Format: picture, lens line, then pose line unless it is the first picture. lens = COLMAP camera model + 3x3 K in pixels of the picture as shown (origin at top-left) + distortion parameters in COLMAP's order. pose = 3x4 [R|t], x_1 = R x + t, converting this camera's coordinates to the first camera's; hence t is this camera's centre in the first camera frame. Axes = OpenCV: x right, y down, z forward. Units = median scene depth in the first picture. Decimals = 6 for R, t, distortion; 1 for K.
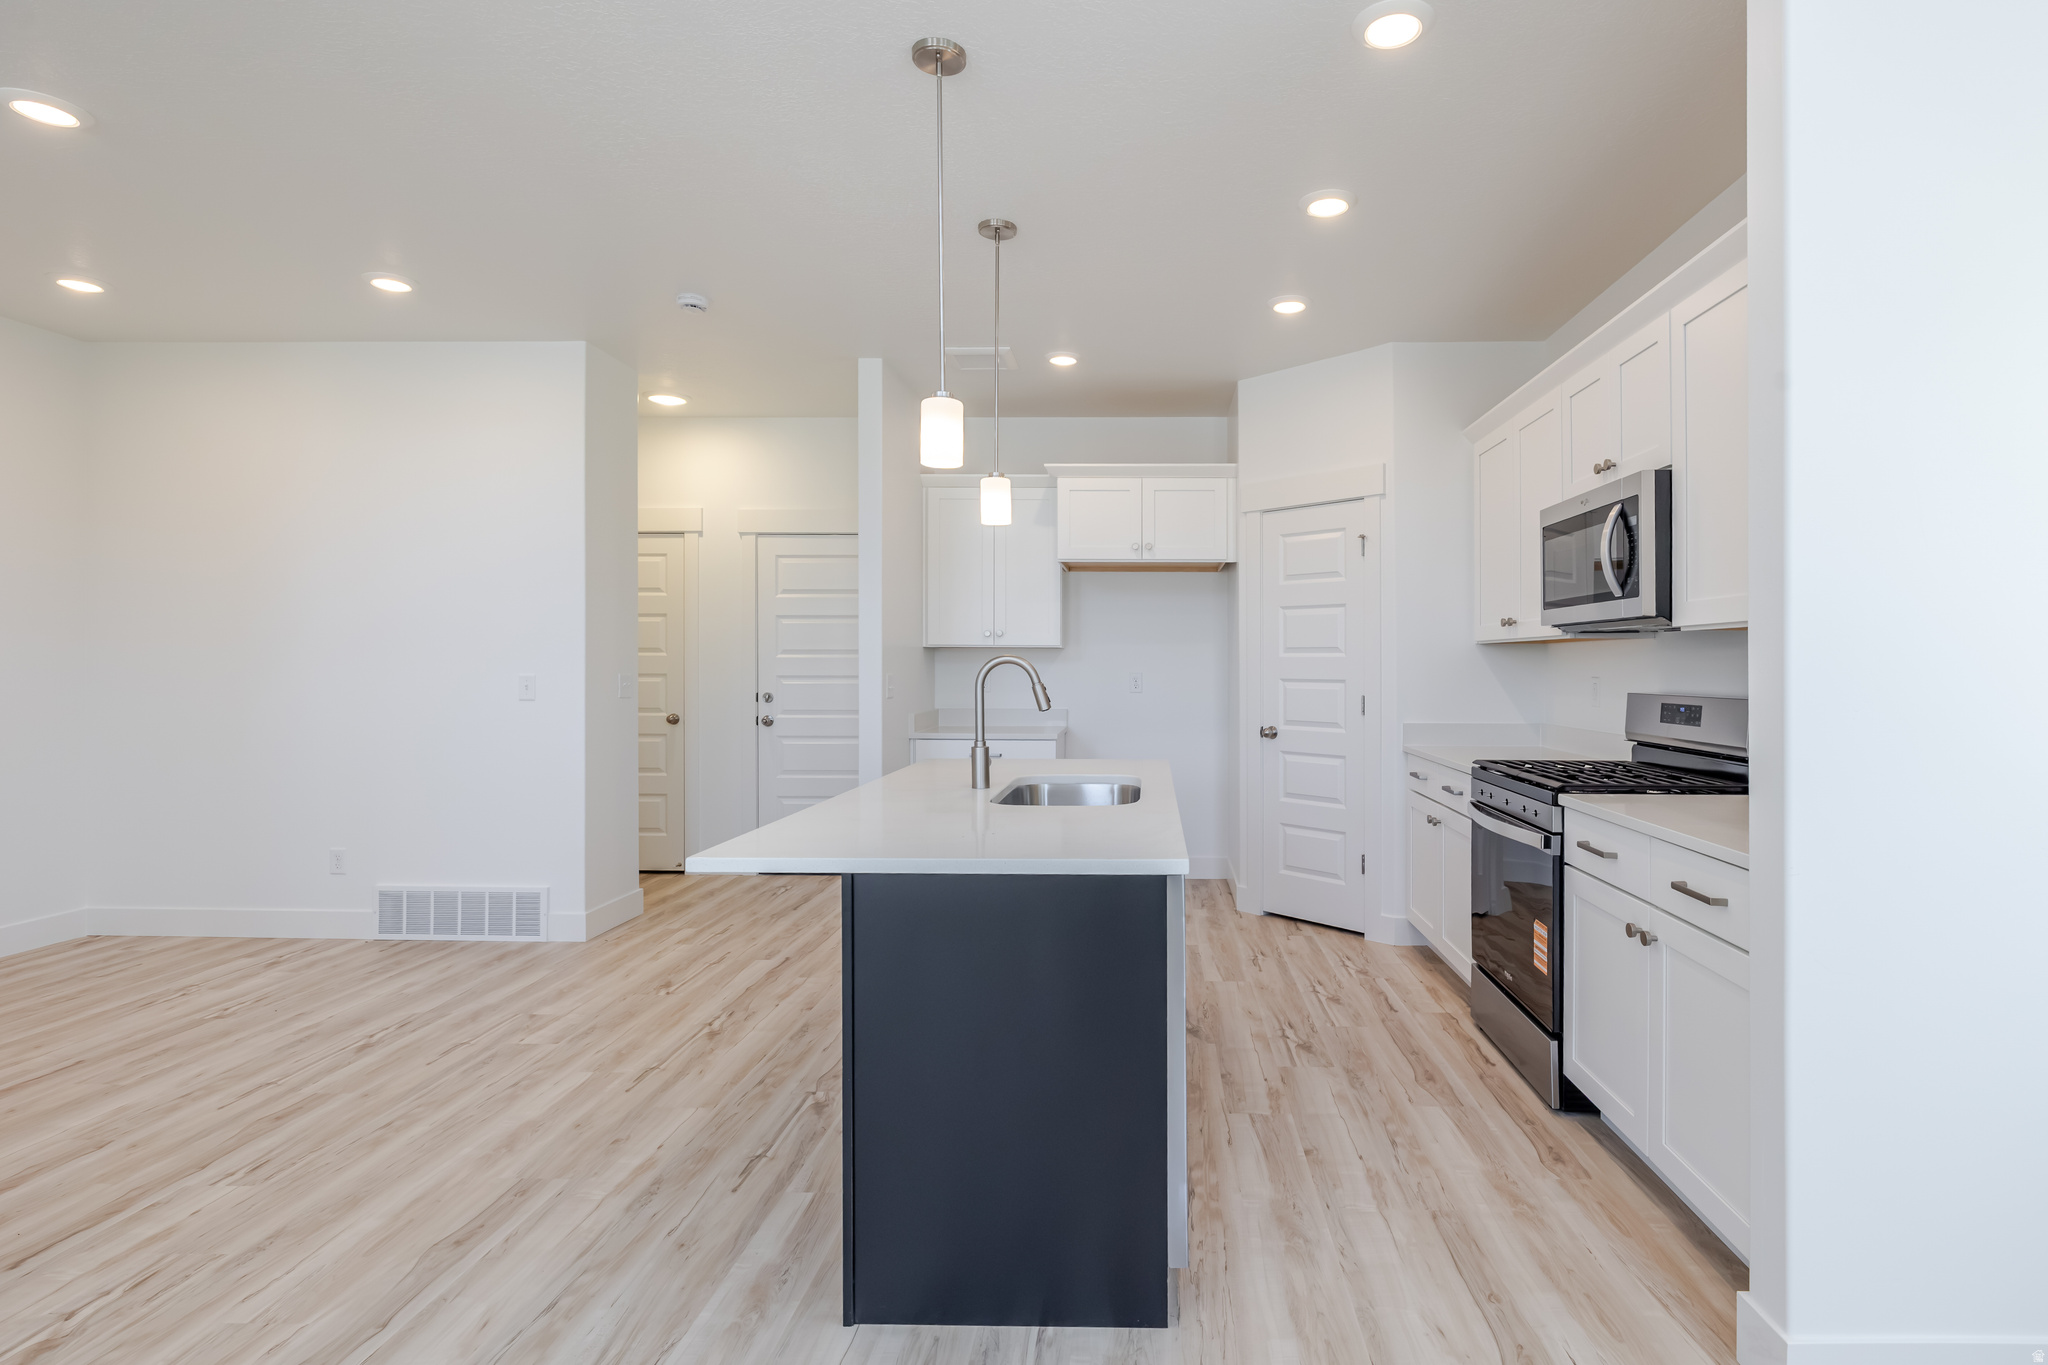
lens RADIAL K [[1038.7, 0, 1034.6], [0, 1038.7, 674.1], [0, 0, 1]] dist [0.006797, 0.000403]
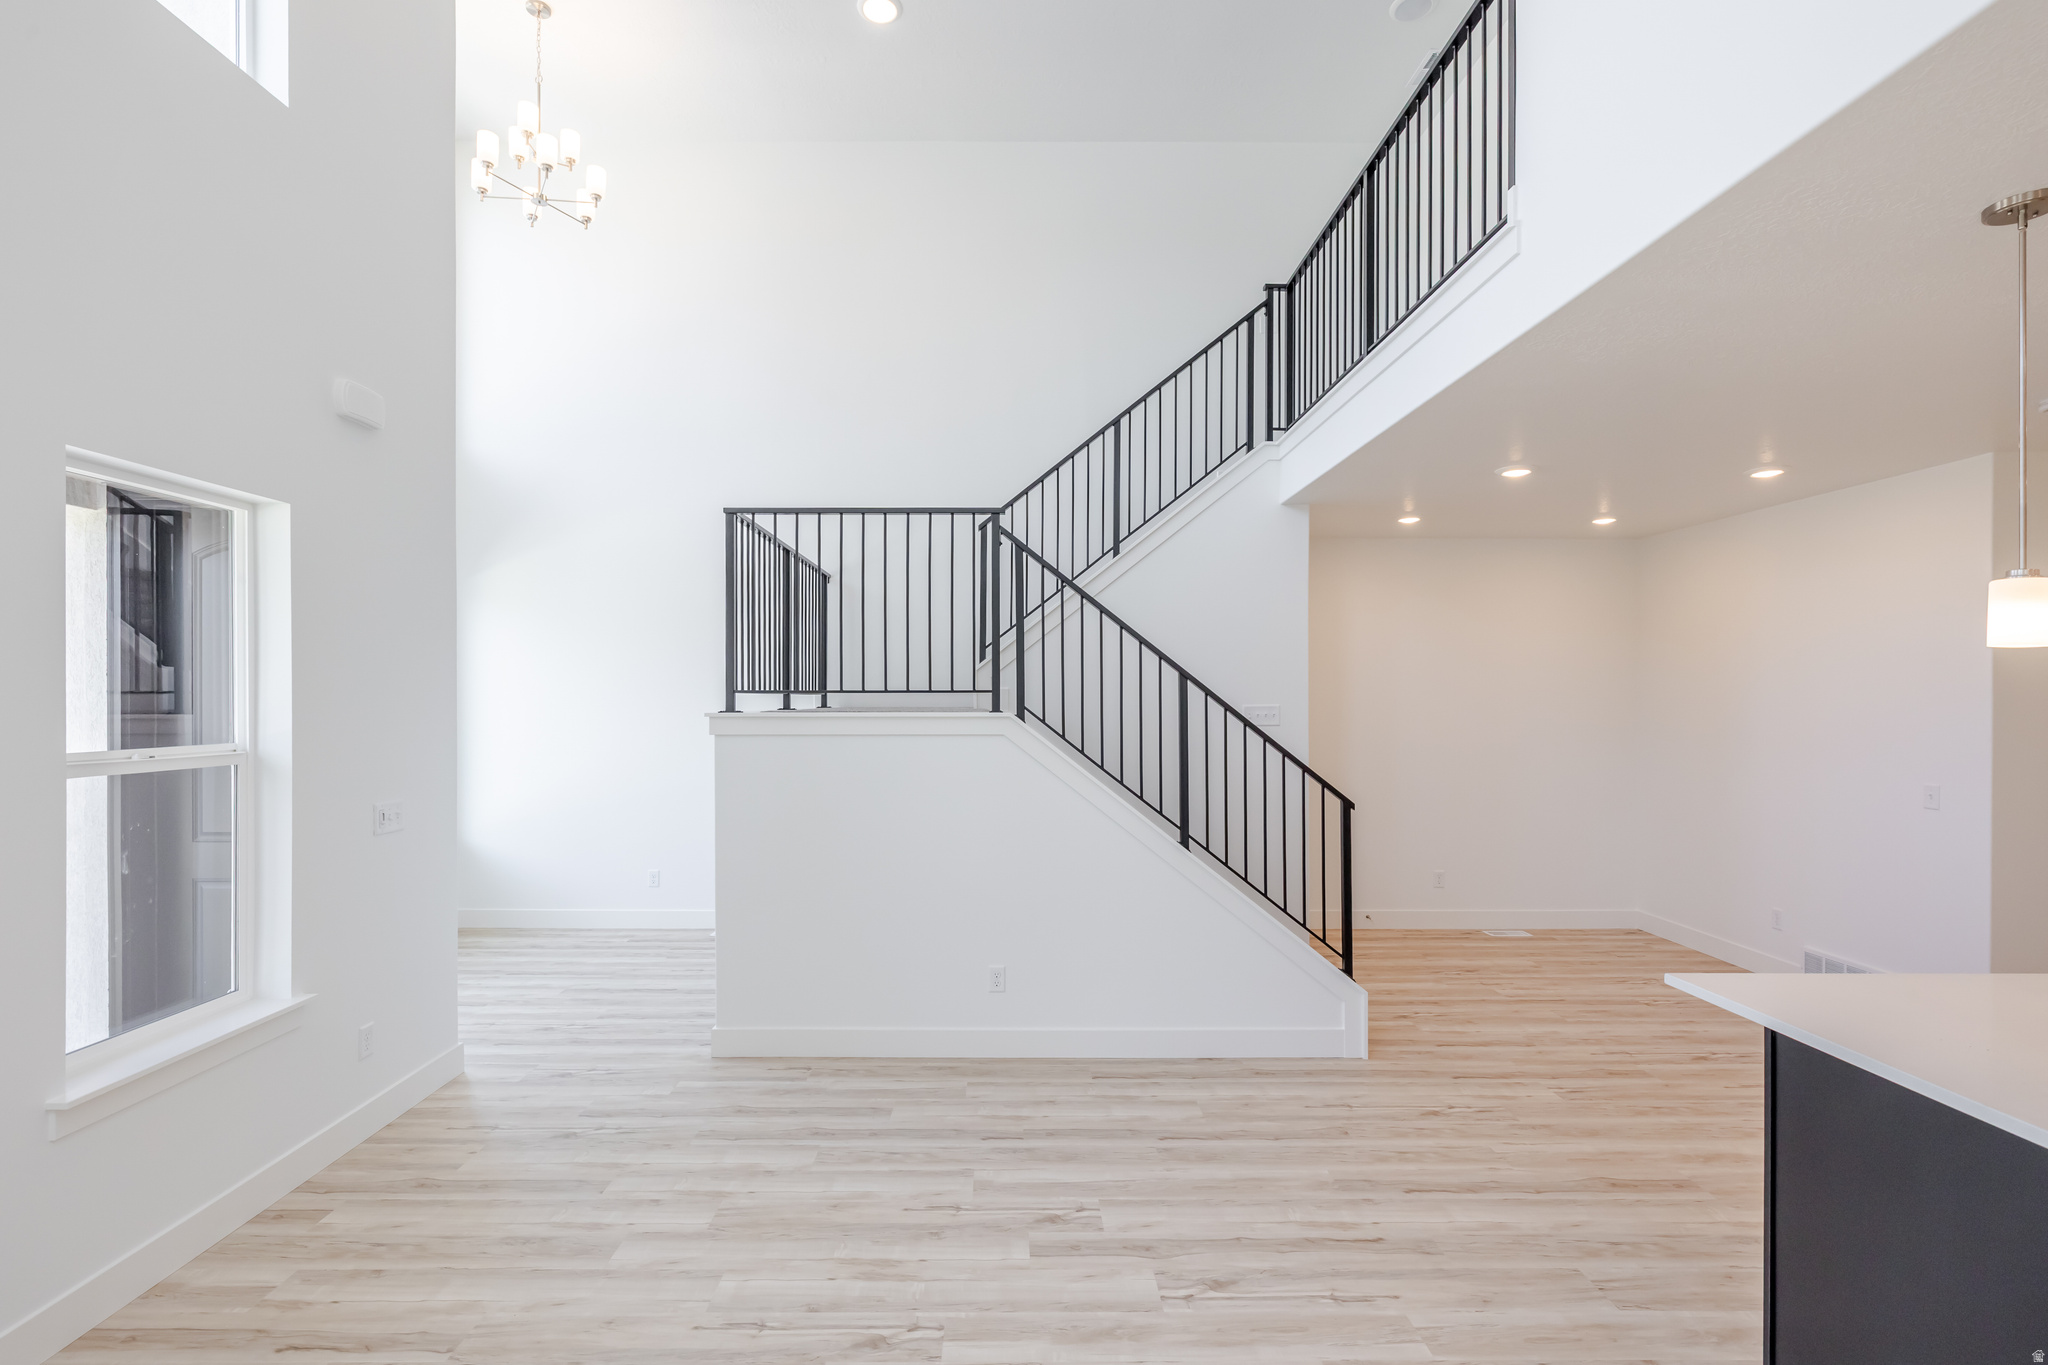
lens RADIAL K [[988.8, 0, 1024.1], [0, 988.8, 685.9], [0, 0, 1]] dist [0.003949, -0.001284]
pose [[0.035652, 0.002300, -0.999362, 0.735112], [0.011665, 0.999928, 0.002717, -0.172934], [0.999296, -0.011754, 0.035623, 0.071081]]
